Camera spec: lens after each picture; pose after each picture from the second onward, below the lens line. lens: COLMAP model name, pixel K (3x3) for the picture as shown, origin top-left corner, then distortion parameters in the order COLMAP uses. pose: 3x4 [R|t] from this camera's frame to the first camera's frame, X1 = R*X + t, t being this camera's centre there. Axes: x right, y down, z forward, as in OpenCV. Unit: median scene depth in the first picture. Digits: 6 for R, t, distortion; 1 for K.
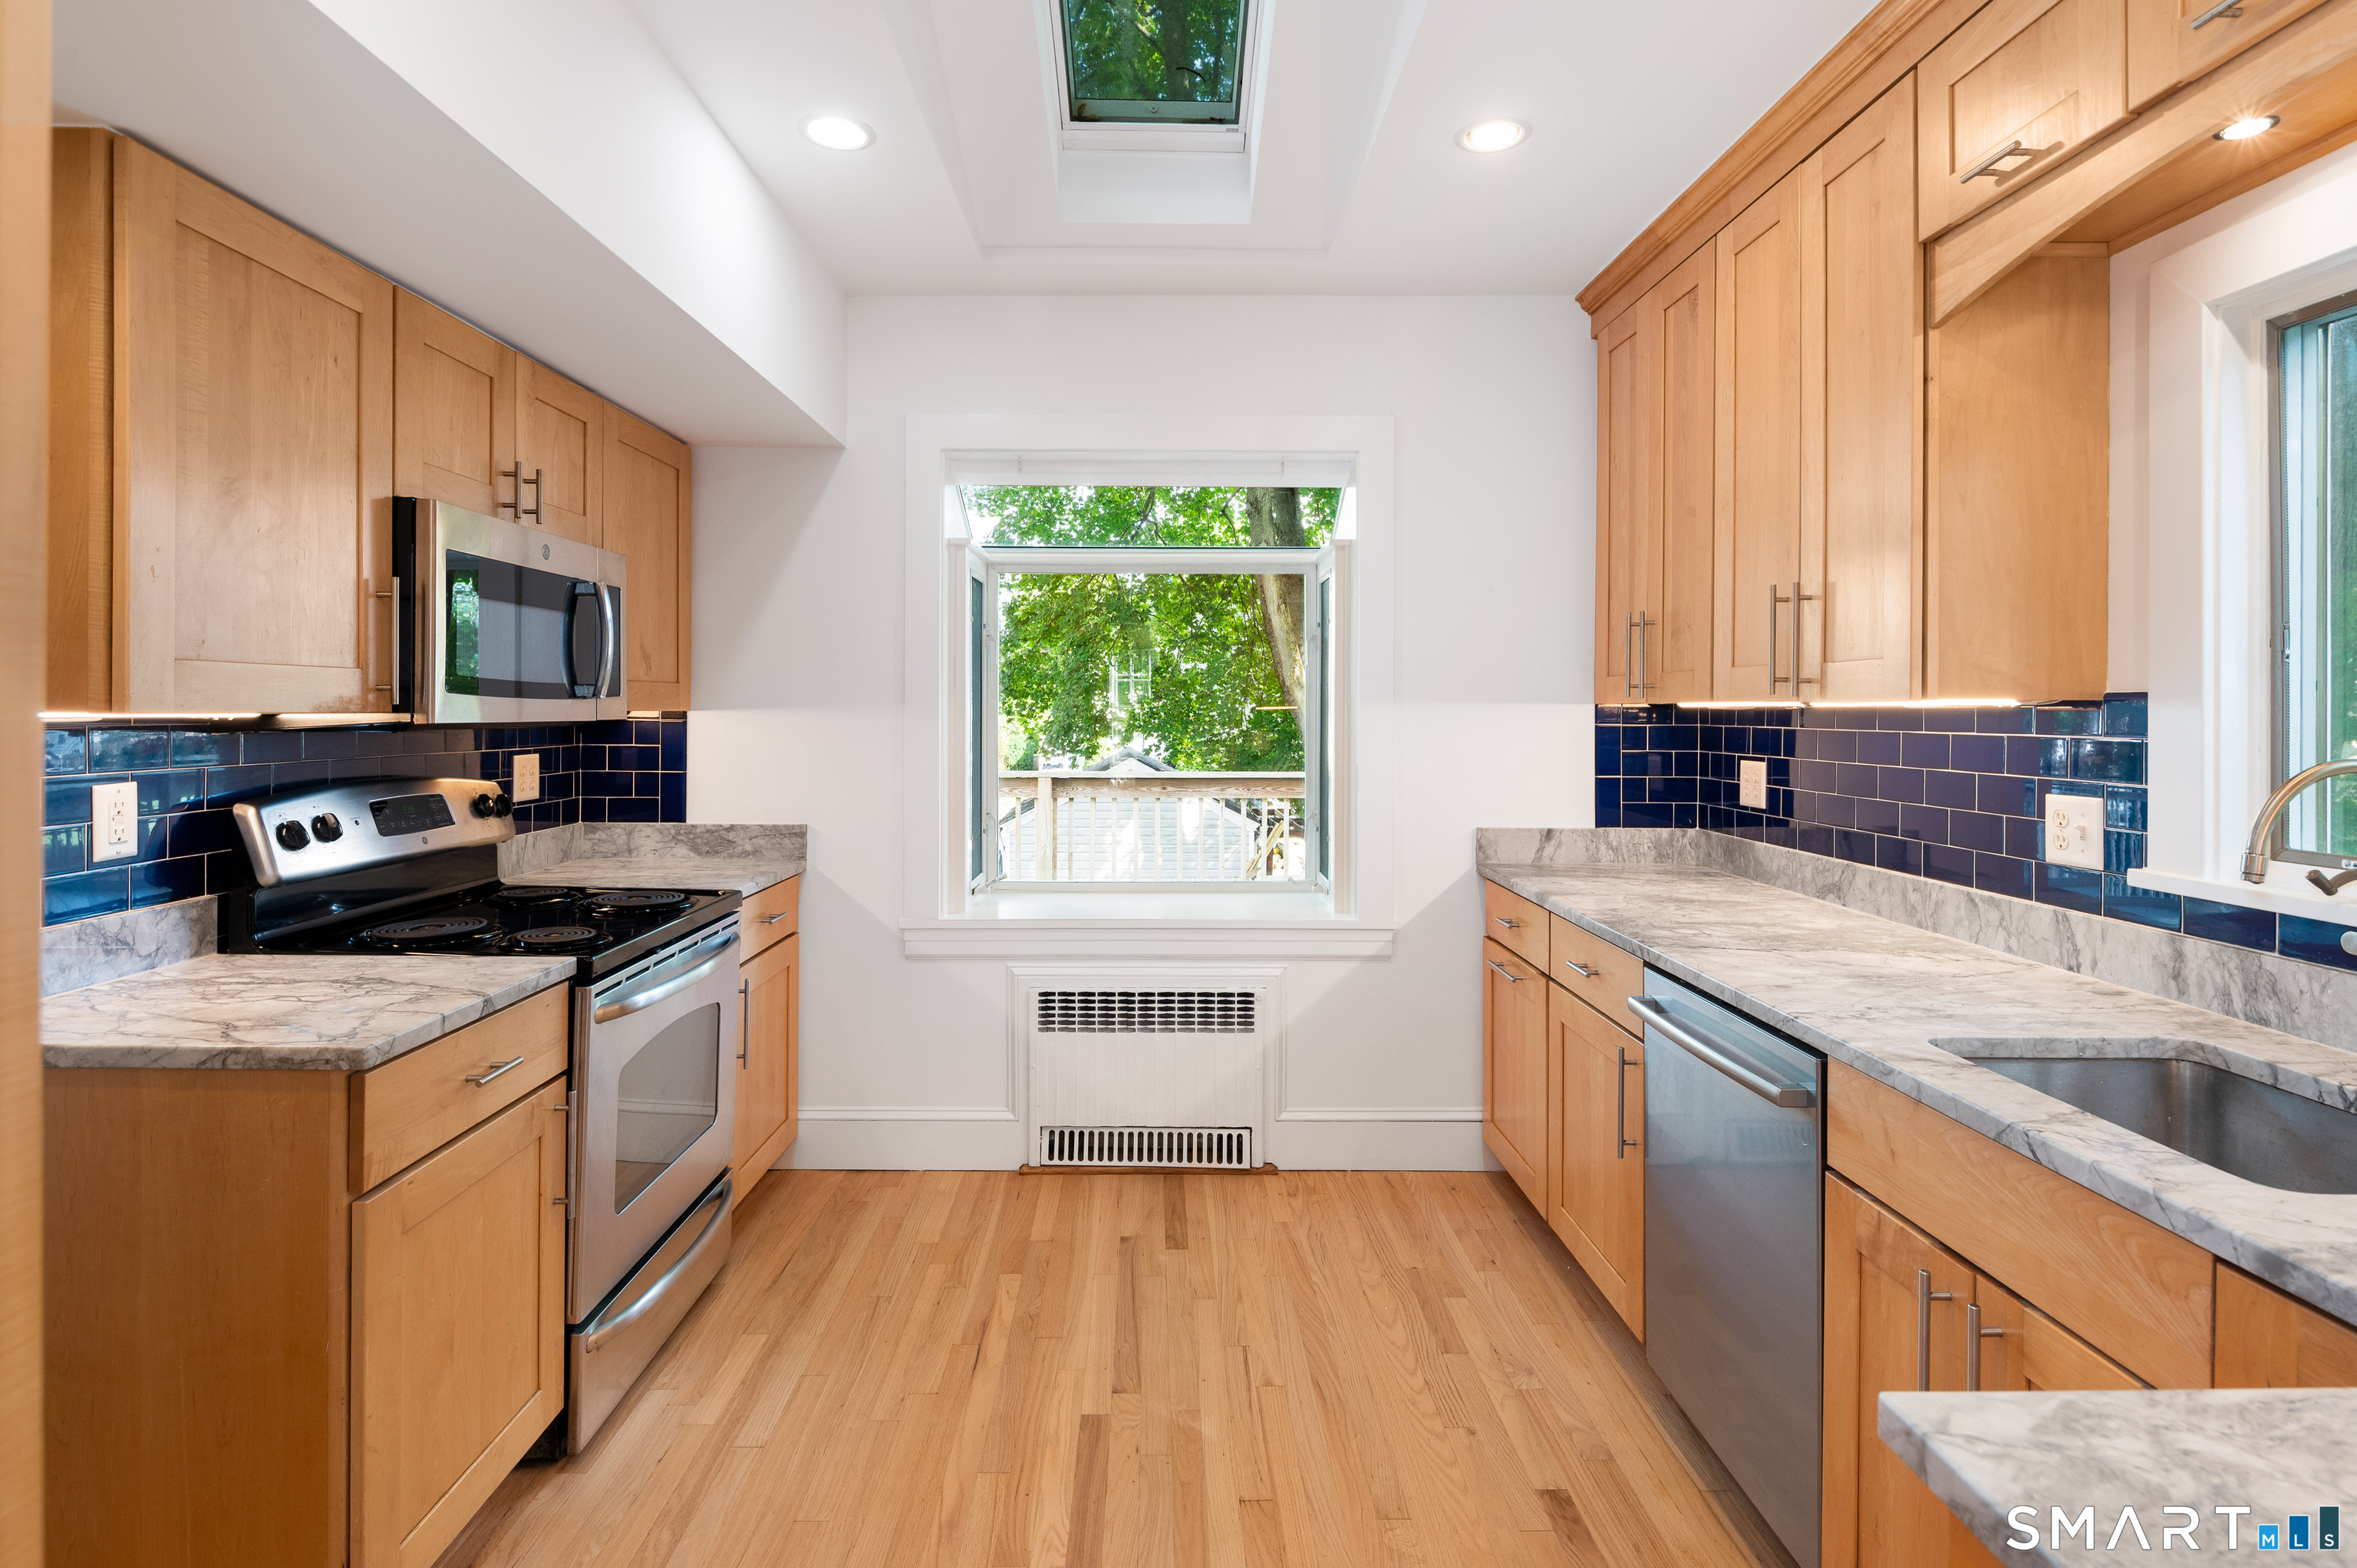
lens RADIAL K [[1155.0, 0, 1188.7], [0, 1155.0, 677.8], [0, 0, 1]] dist [0.008816, -0.007358]
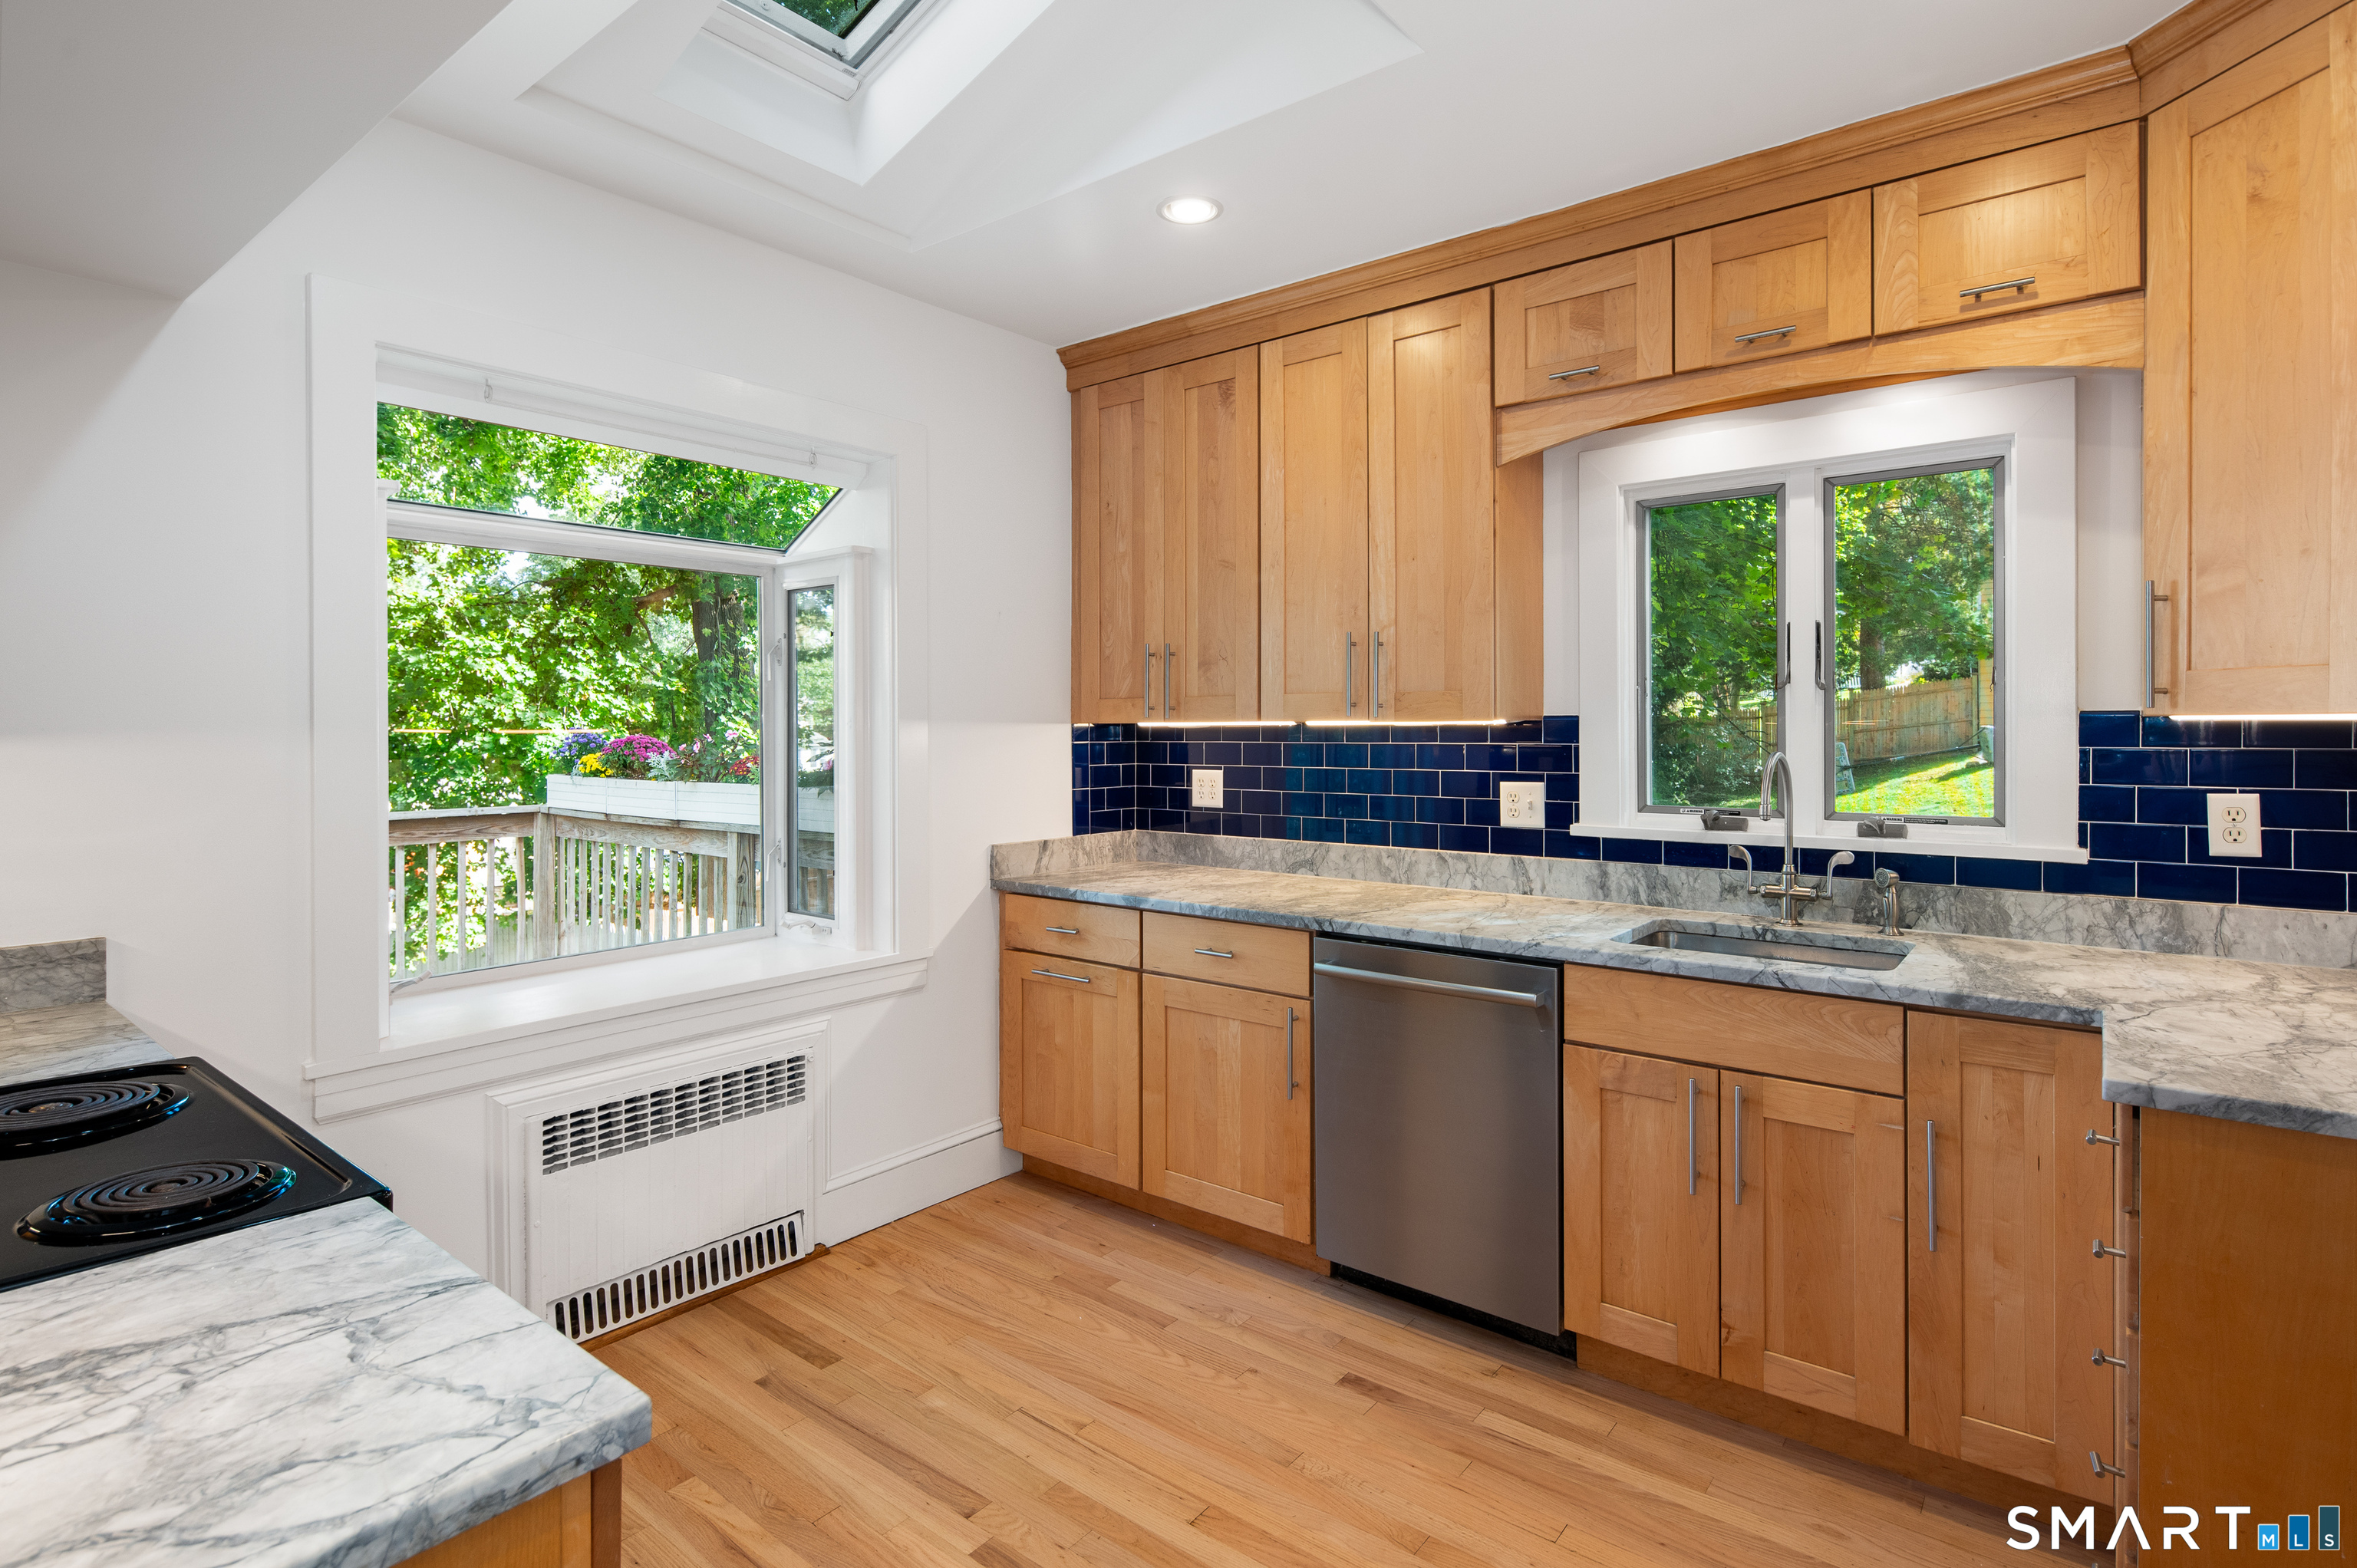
lens RADIAL K [[1166.0, 0, 1158.7], [0, 1166.0, 696.8], [0, 0, 1]] dist [0.003394, -0.000852]
pose [[0.633573, 0.014892, 0.773540, -0.554358], [-0.015124, 0.999862, -0.006861, 0.004233], [-0.773535, -0.007352, 0.633711, 0.283202]]
